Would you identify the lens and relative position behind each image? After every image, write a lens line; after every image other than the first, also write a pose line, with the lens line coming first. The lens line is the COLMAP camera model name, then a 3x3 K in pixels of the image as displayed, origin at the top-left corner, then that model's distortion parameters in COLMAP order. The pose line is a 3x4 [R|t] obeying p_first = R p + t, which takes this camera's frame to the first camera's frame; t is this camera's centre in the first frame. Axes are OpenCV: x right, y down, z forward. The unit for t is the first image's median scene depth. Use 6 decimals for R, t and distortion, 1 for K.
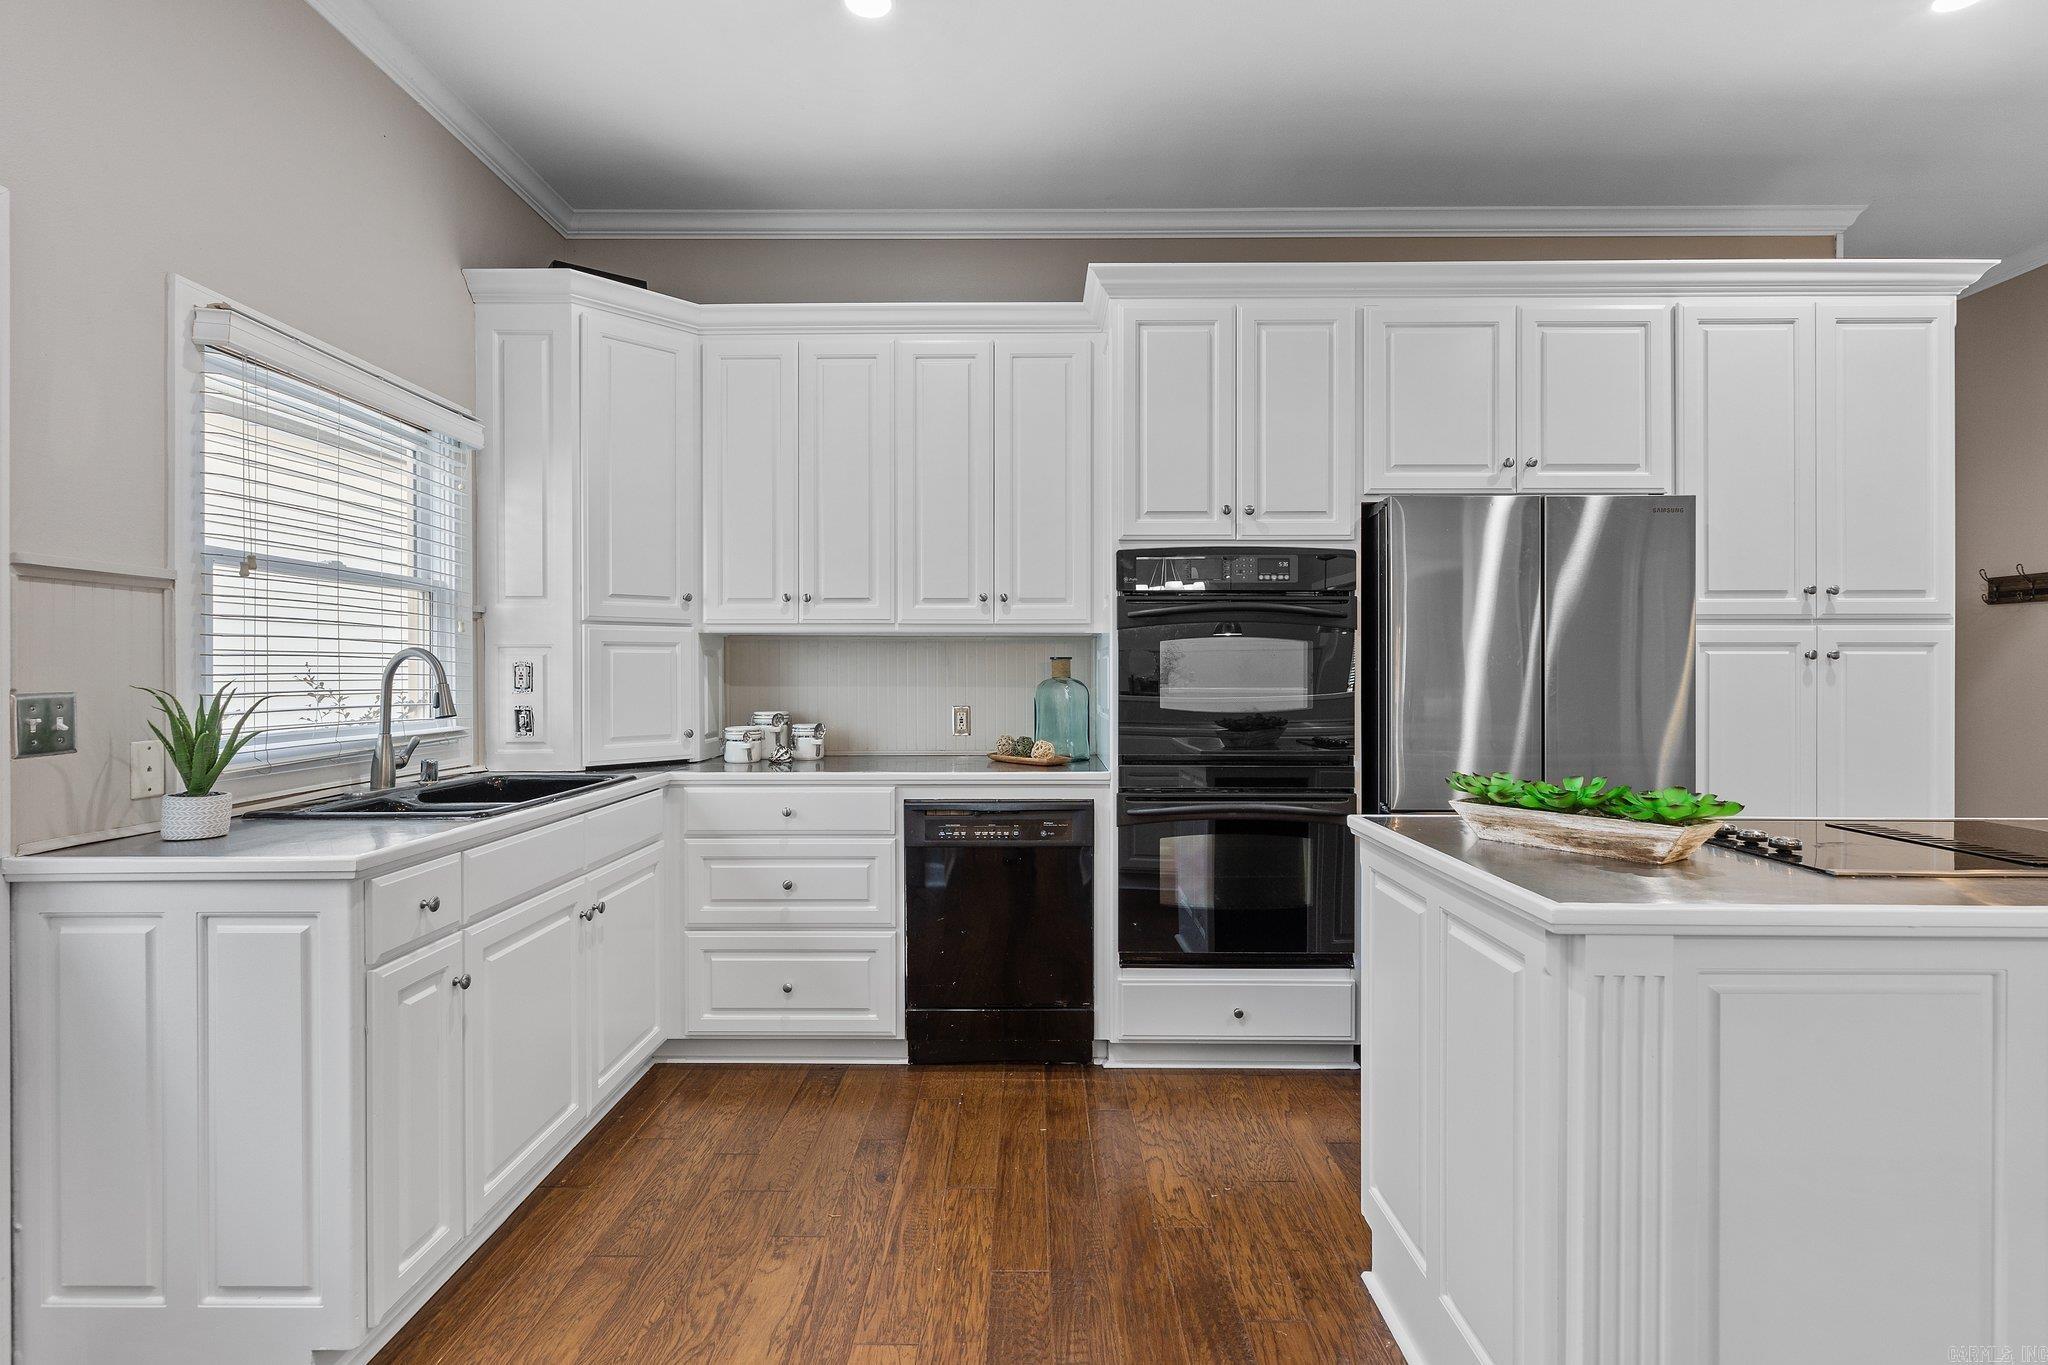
lens RADIAL K [[960.0, 0, 1023.9], [0, 960.0, 678.1], [0, 0, 1]] dist [-0.001705, -0.000401]
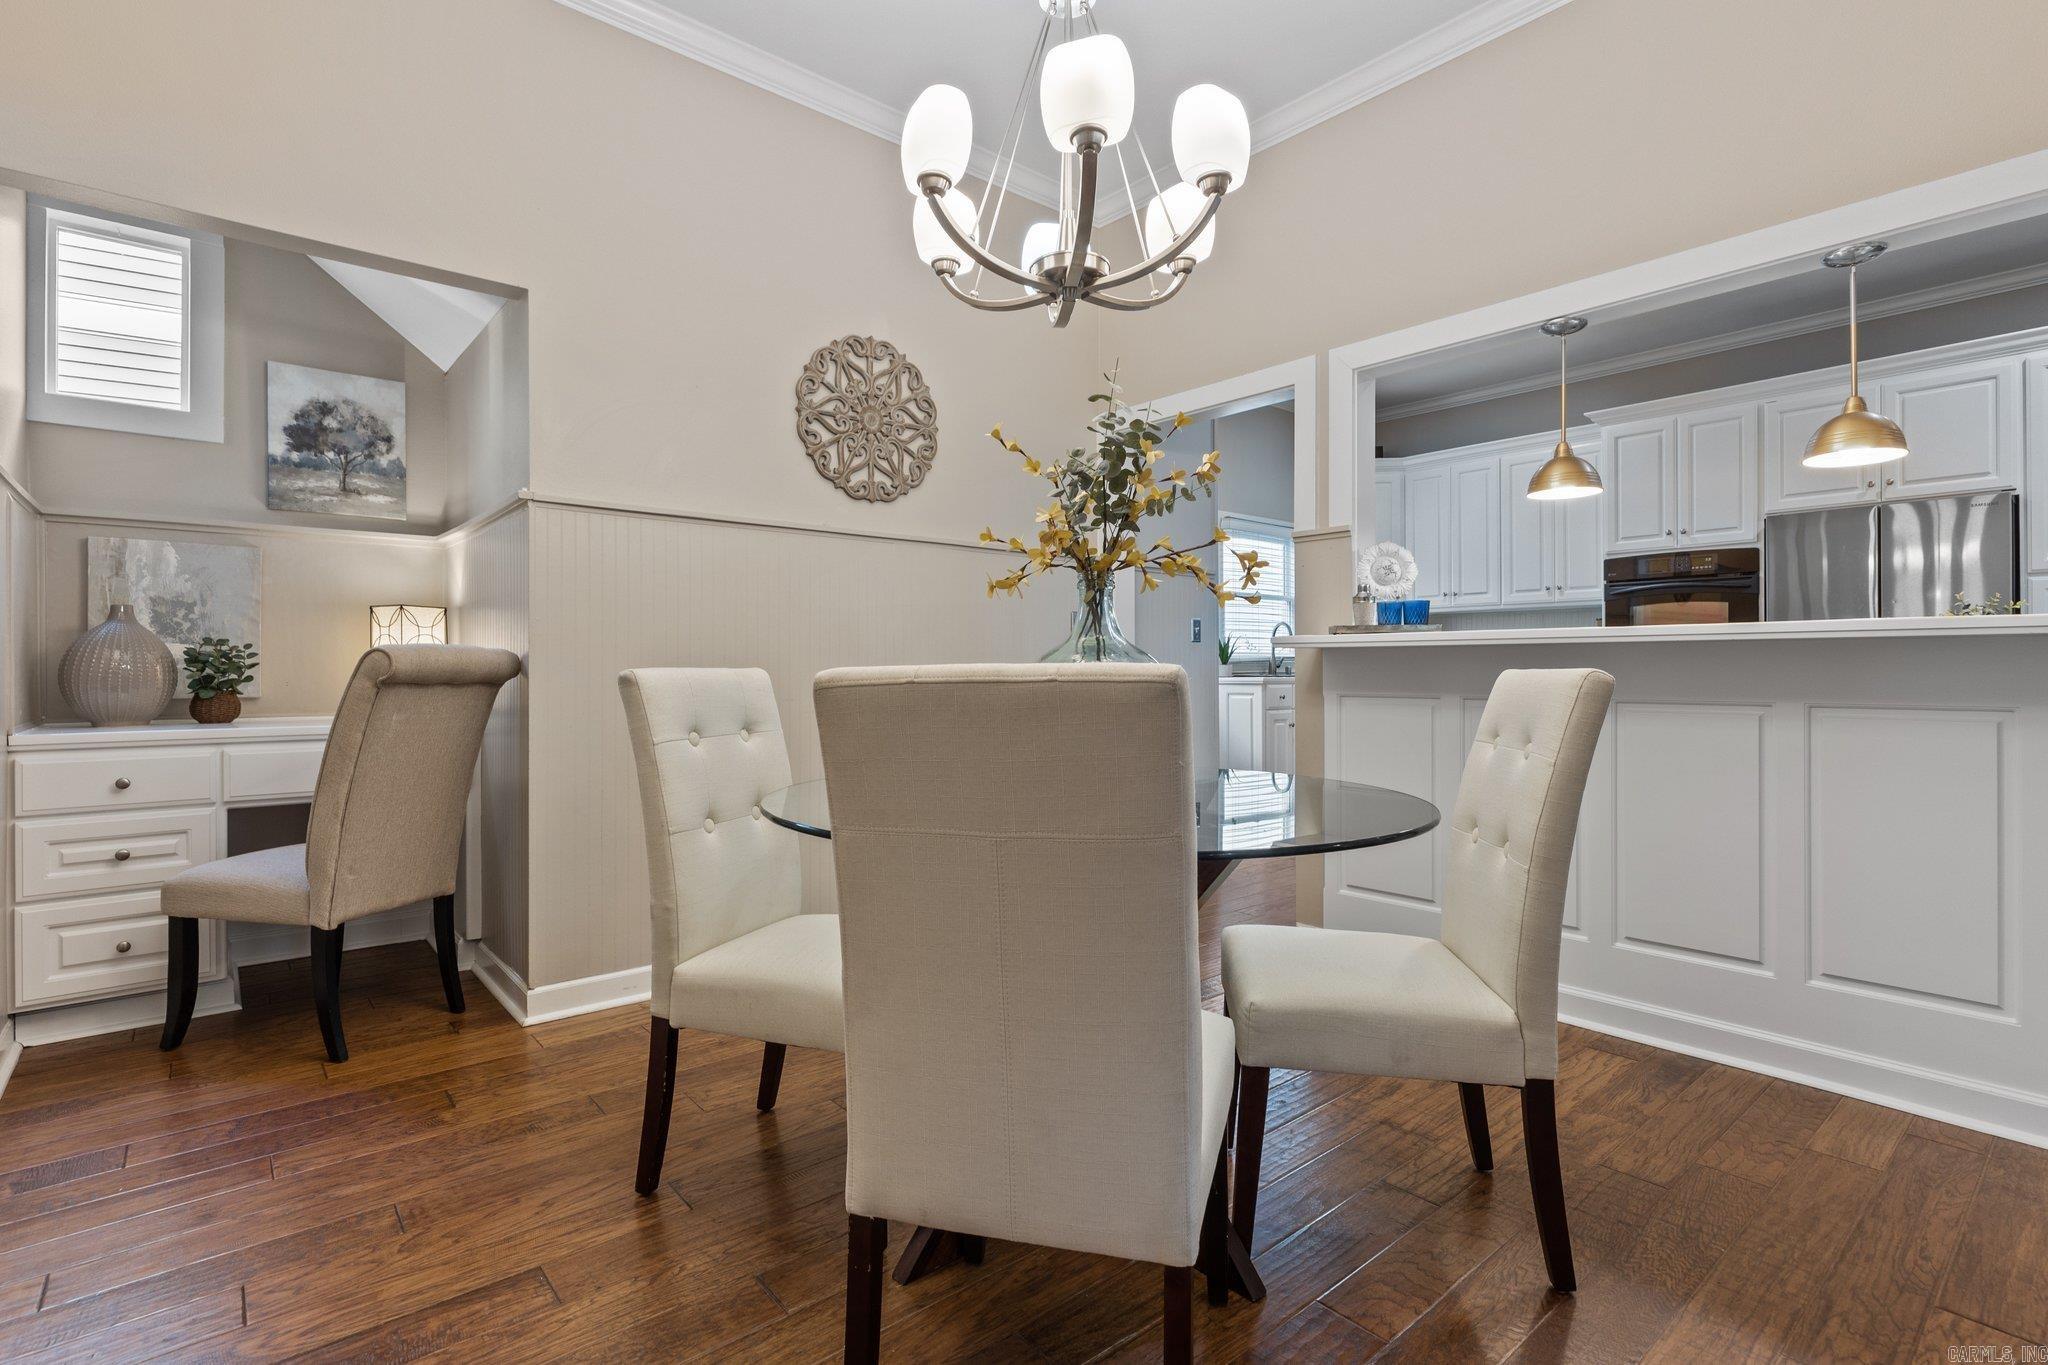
lens RADIAL K [[960.0, 0, 1023.9], [0, 960.0, 678.1], [0, 0, 1]] dist [-0.001705, -0.000401]
pose [[0.654835, 0.006394, -0.755745, 0.799432], [-0.003257, 0.999979, 0.005639, 0.096045], [0.755765, -0.001231, 0.654842, -1.133001]]
